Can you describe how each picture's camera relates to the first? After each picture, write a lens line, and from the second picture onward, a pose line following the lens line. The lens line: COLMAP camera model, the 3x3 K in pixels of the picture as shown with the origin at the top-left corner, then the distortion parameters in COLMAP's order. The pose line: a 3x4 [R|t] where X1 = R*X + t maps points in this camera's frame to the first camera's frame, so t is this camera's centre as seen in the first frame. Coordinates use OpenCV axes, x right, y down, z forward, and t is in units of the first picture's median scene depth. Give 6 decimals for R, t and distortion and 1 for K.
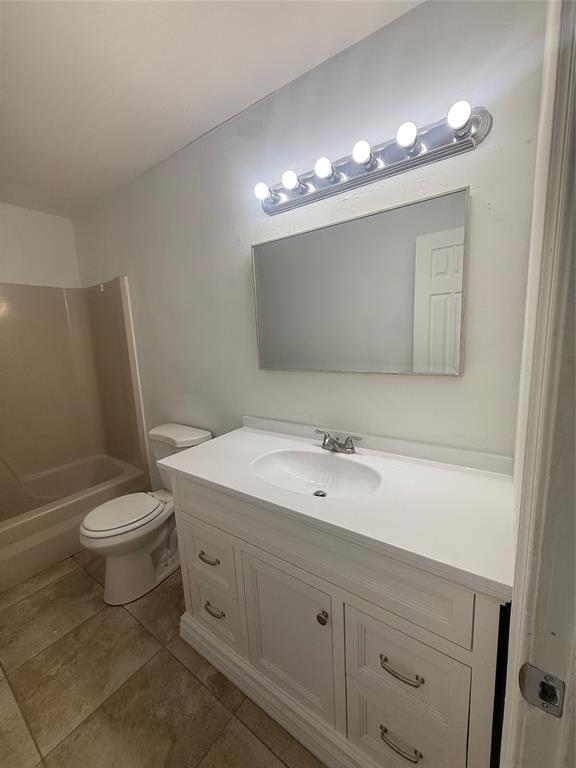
lens RADIAL K [[307.2, 0, 289.0], [0, 307.2, 381.6], [0, 0, 1]] dist [-0.000633, 0.000753]
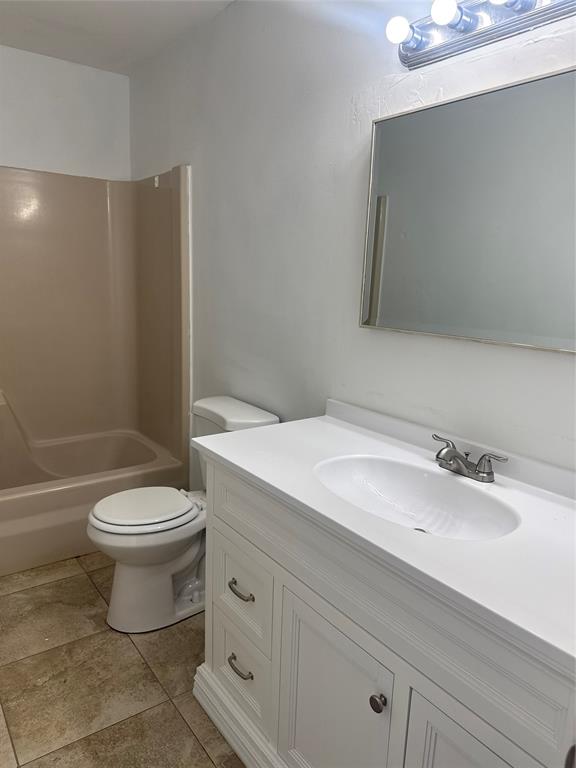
lens RADIAL K [[551.7, 0, 283.8], [0, 551.7, 386.6], [0, 0, 1]] dist [0.018547, -0.025244]
pose [[0.944563, 0.142850, -0.295625, 0.116833], [-0.127954, 0.989360, 0.069239, 0.027123], [0.302370, -0.027574, 0.952792, -0.120303]]
